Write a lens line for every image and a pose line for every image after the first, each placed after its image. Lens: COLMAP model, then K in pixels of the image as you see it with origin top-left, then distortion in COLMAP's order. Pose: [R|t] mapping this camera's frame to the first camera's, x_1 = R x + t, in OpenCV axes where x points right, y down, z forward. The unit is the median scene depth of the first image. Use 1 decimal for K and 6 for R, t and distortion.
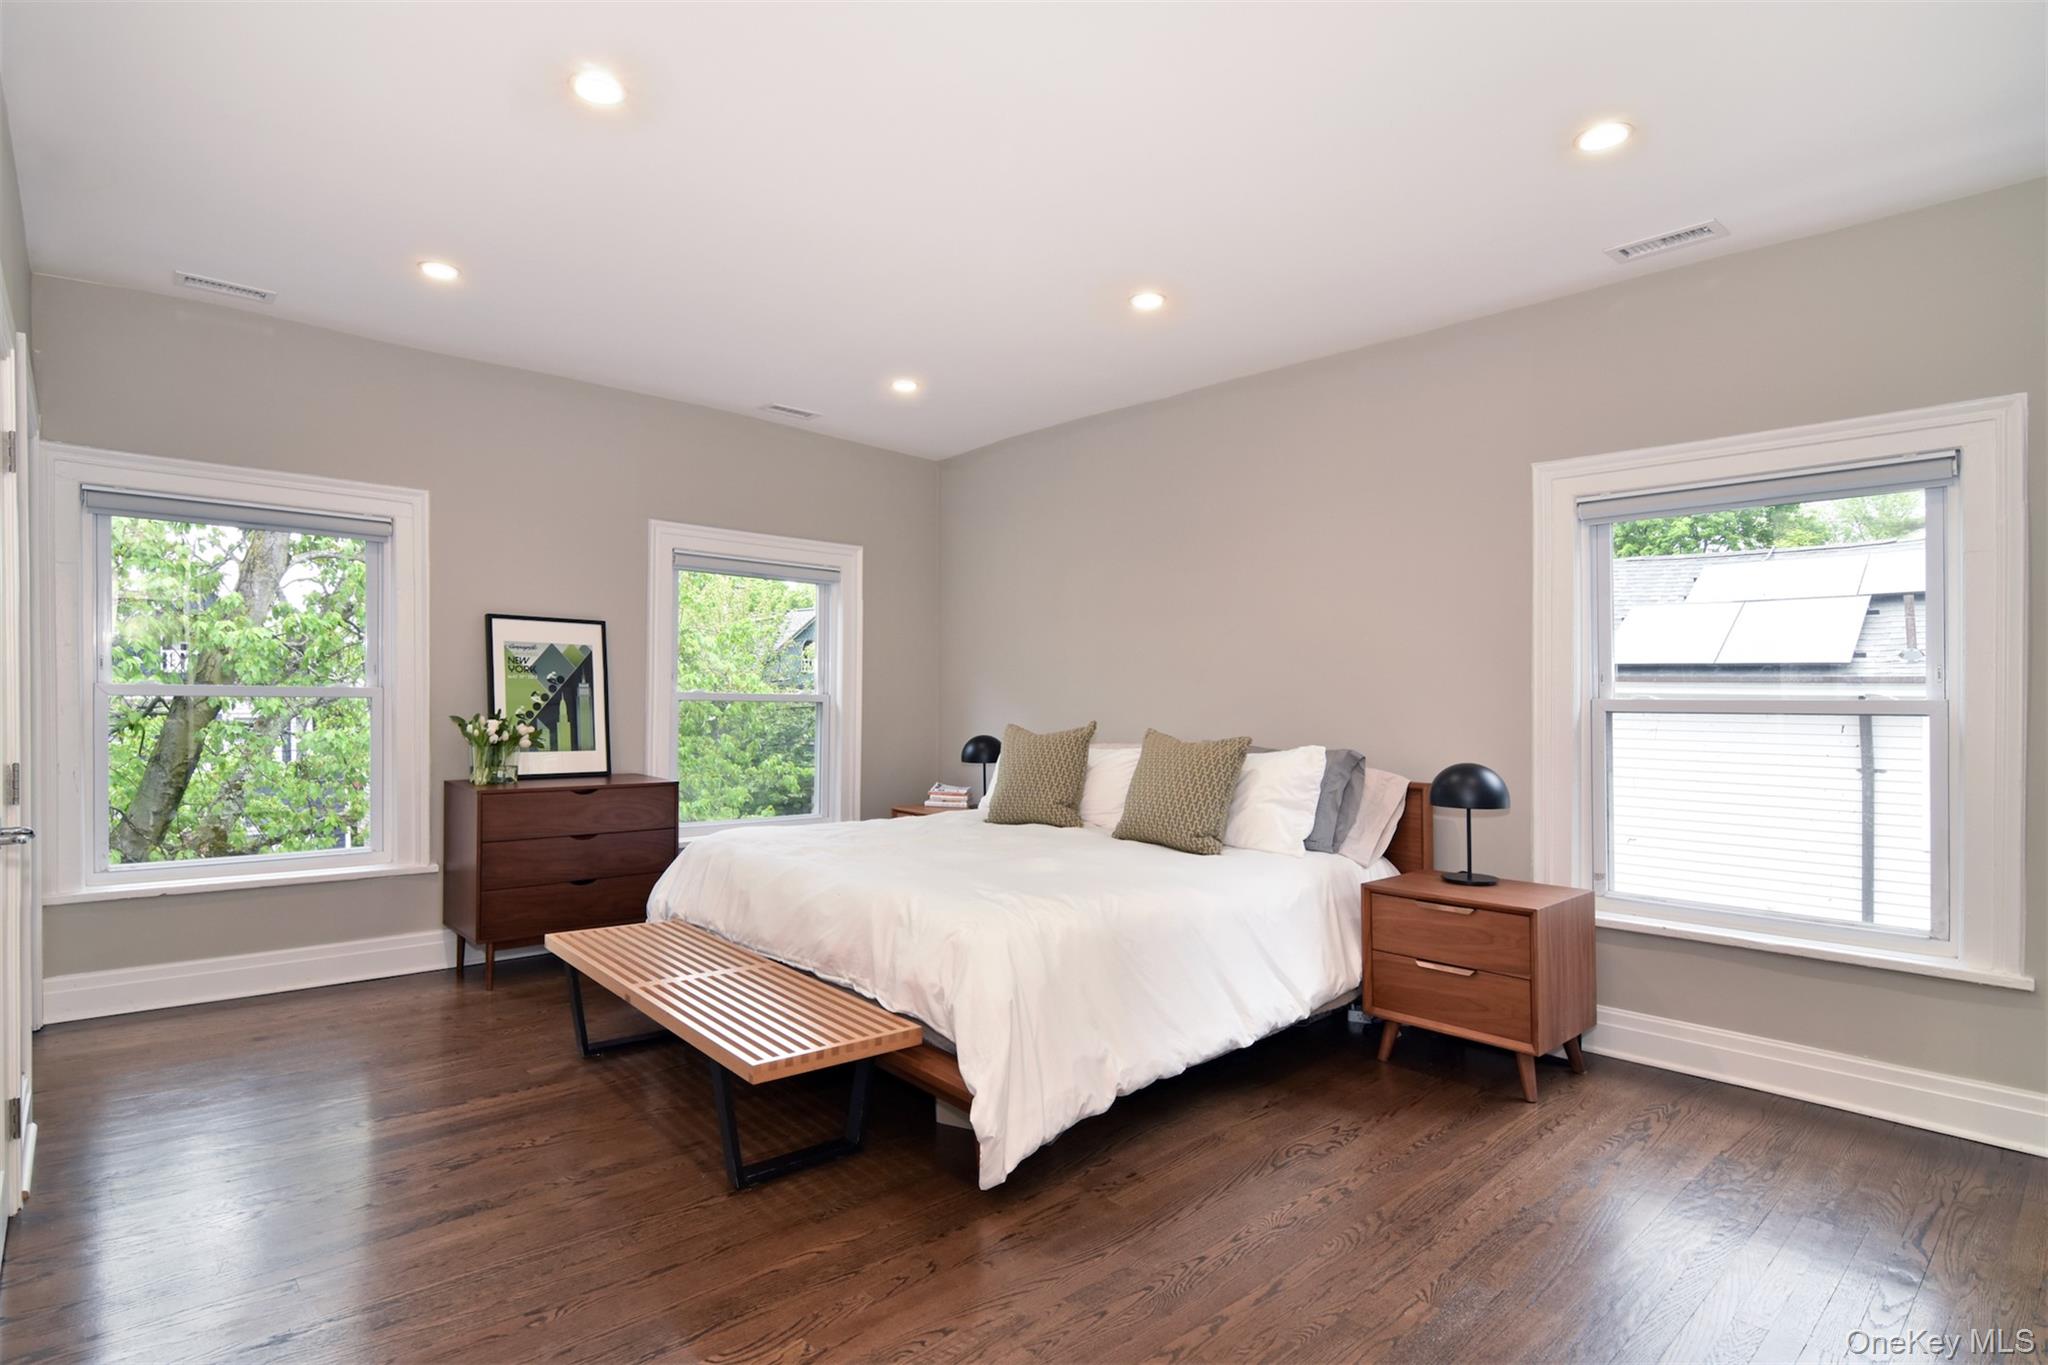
lens RADIAL K [[1022.9, 0, 1023.3], [0, 1022.9, 708.9], [0, 0, 1]] dist [0.001208, 0.000311]
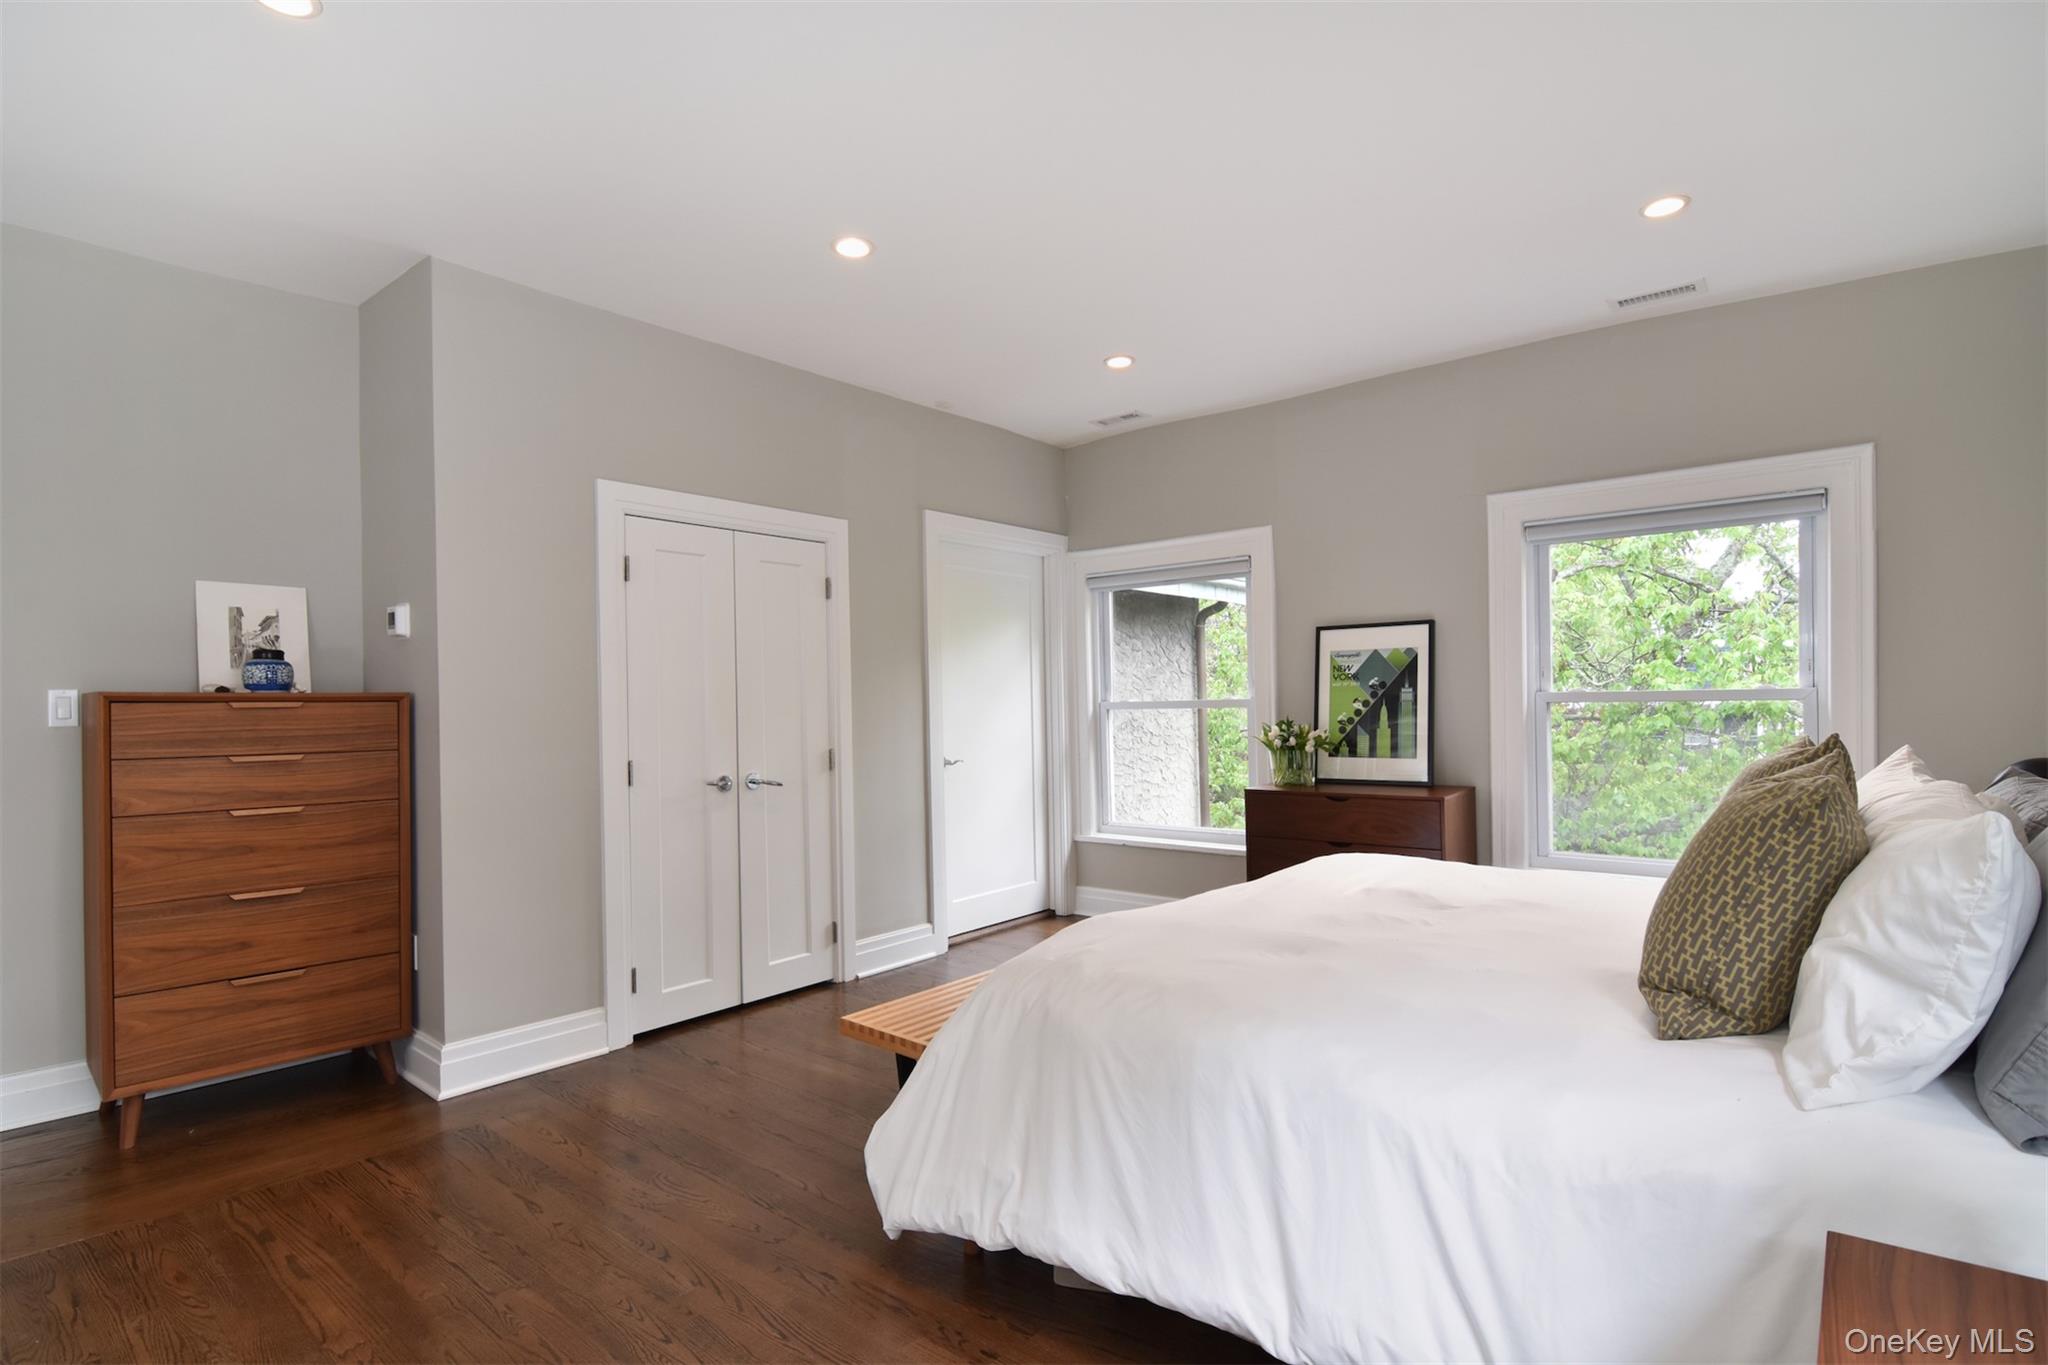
lens RADIAL K [[1028.1, 0, 1023.7], [0, 1028.1, 720.6], [0, 0, 1]] dist [-0.000088, -0.000250]
pose [[0.162820, 0.003383, -0.986650, 0.470077], [0.019309, 0.999792, 0.006615, -0.007797], [0.986467, -0.020128, 0.162721, 0.501448]]
